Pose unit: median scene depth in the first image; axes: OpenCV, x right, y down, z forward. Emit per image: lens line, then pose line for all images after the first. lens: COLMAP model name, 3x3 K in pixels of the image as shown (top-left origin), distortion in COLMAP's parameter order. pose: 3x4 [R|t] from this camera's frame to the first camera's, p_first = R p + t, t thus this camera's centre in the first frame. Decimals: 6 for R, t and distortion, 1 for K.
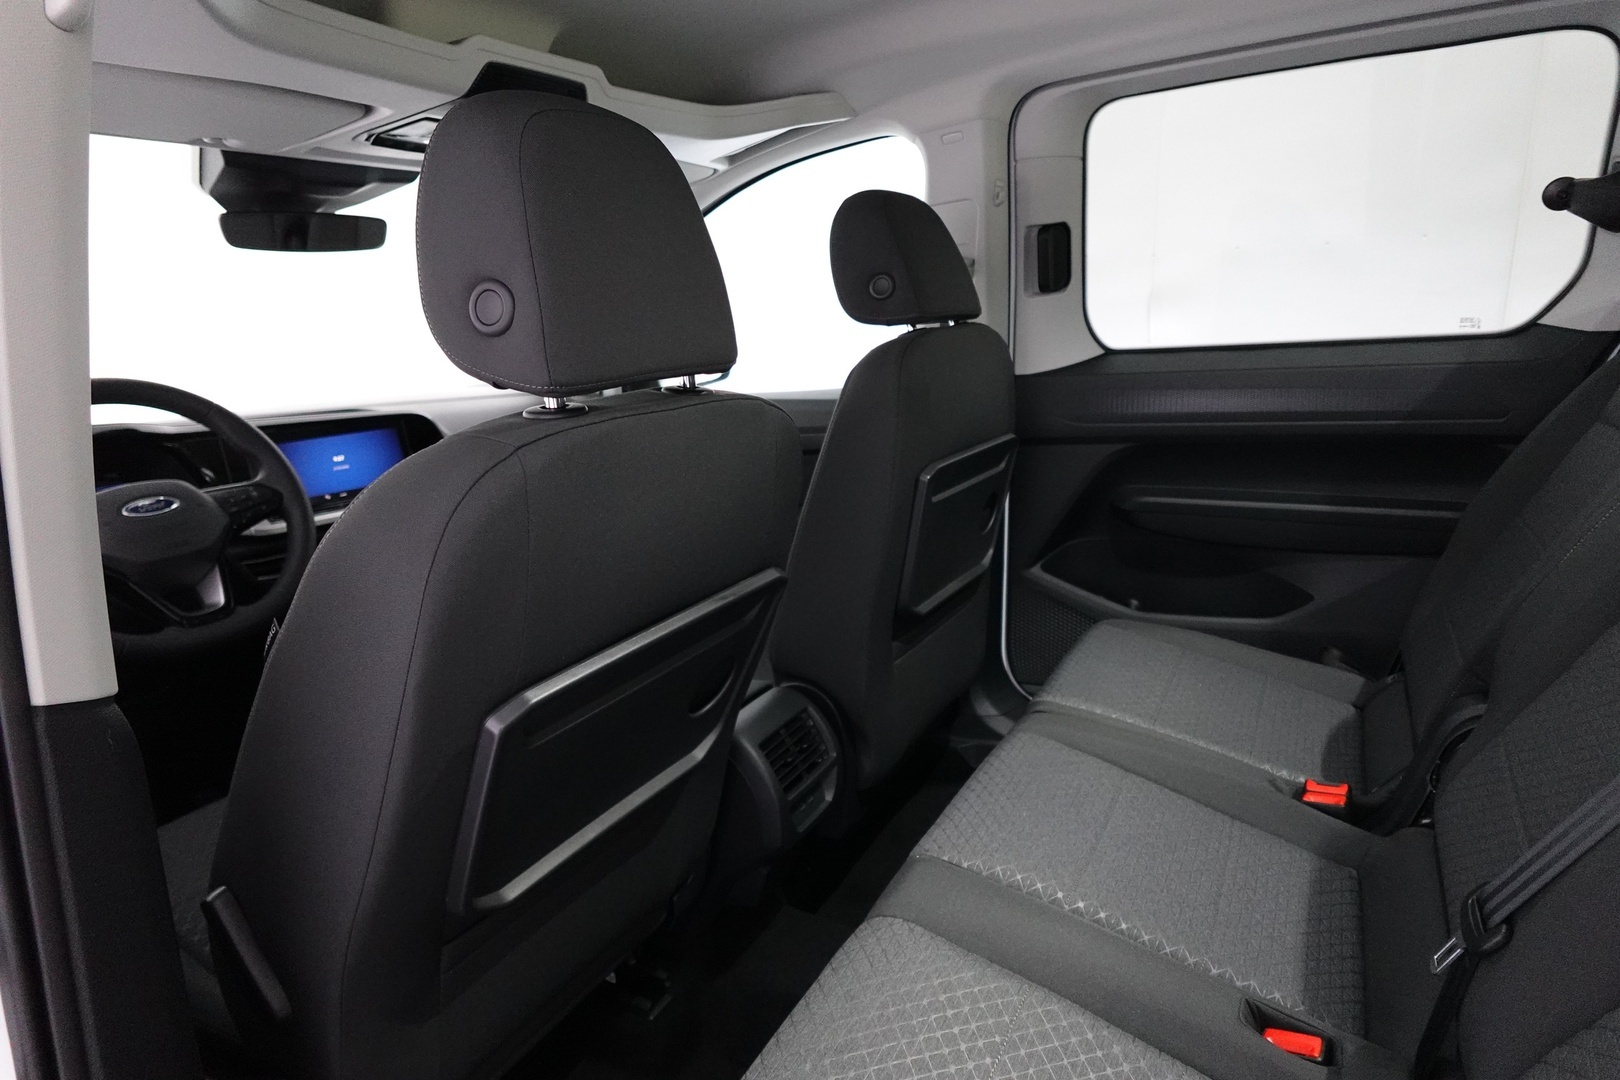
lens RADIAL K [[911.2, 0, 810.1], [0, 911.2, 538.2], [0, 0, 1]] dist [-0.003901, -0.000841]
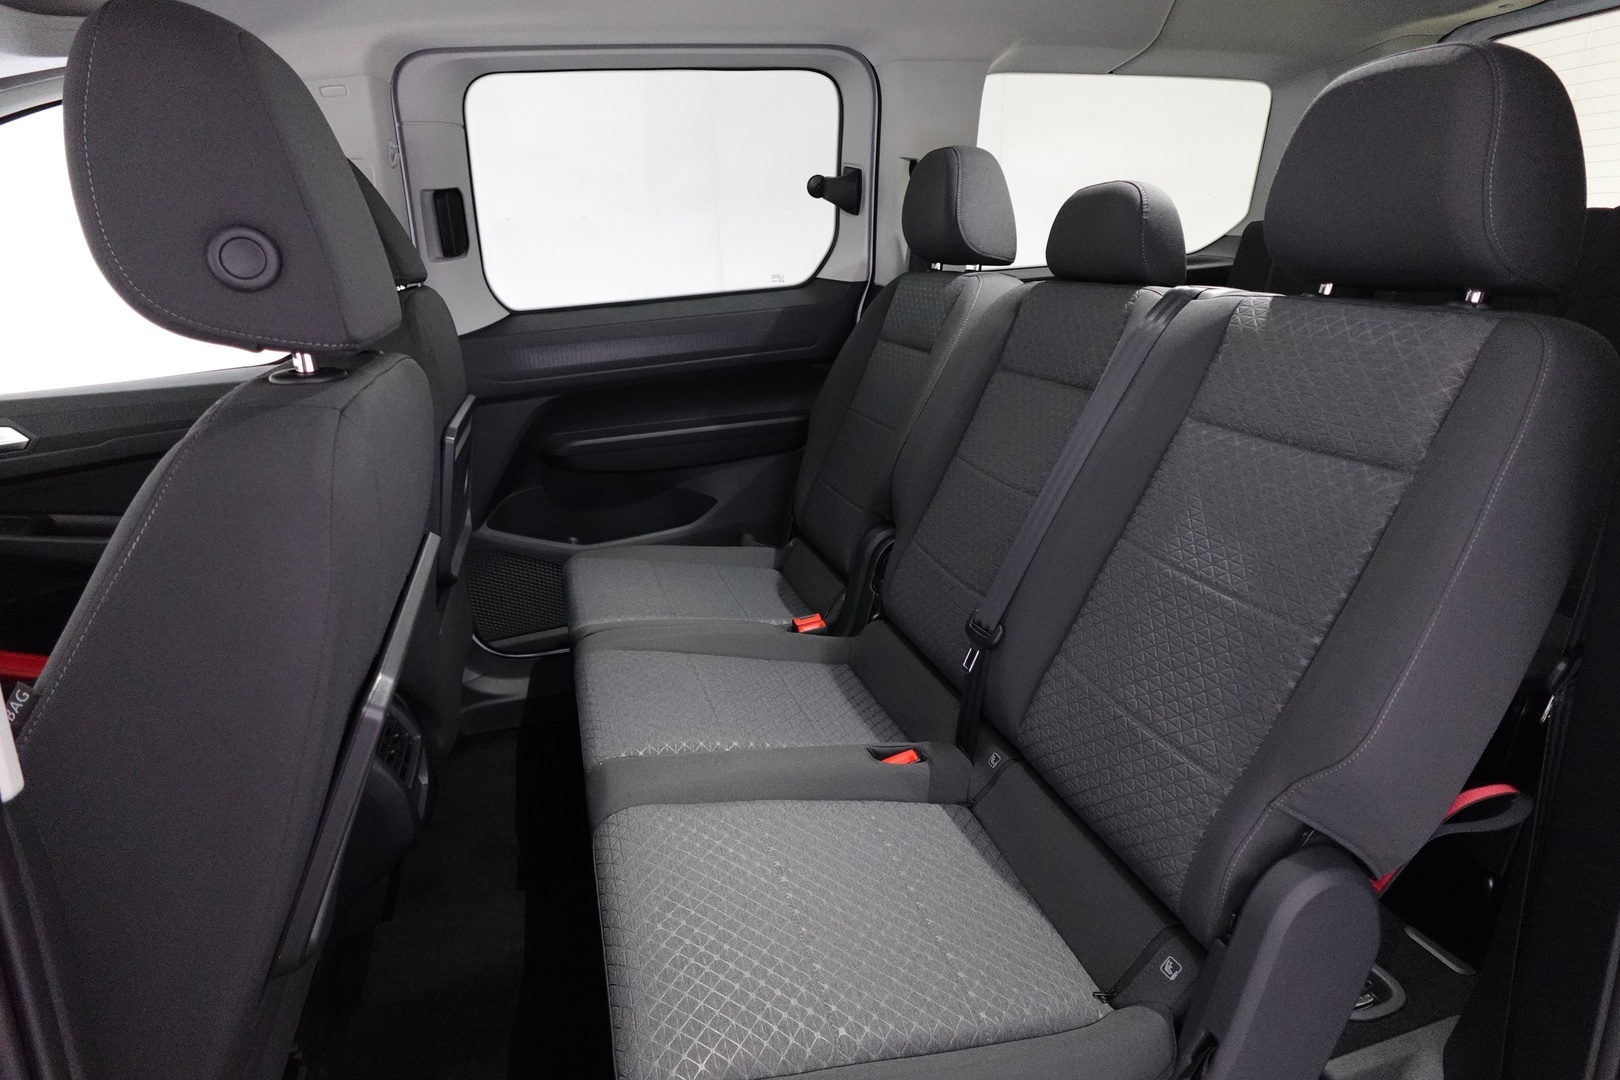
lens RADIAL K [[911.2, 0, 812.0], [0, 911.2, 536.0], [0, 0, 1]] dist [-0.003901, -0.000841]
pose [[0.691634, -0.209577, 0.691173, -0.274534], [0.191786, 0.975911, 0.104001, 0.008497], [-0.696320, 0.060627, 0.715167, 0.007725]]
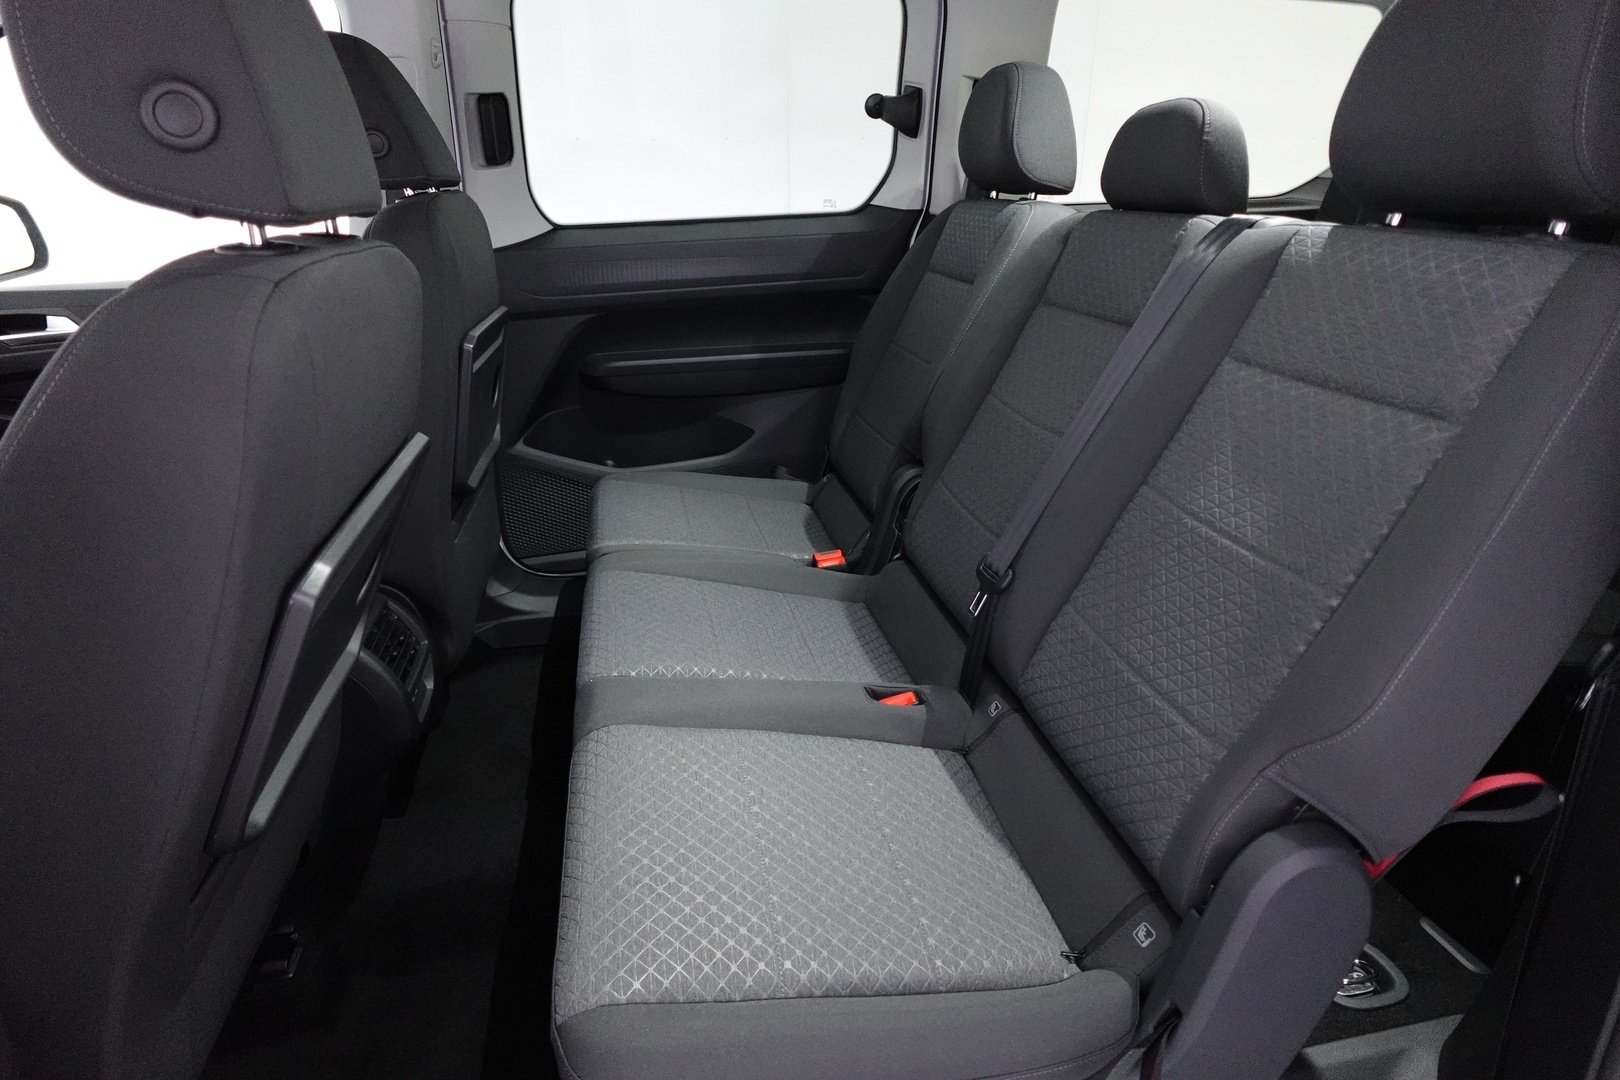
lens RADIAL K [[911.2, 0, 812.0], [0, 911.2, 537.0], [0, 0, 1]] dist [-0.003901, -0.000841]
pose [[0.752519, -0.203446, 0.626359, -0.223260], [0.138583, 0.978710, 0.151397, 0.033397], [-0.643825, -0.027126, 0.764692, -0.004862]]
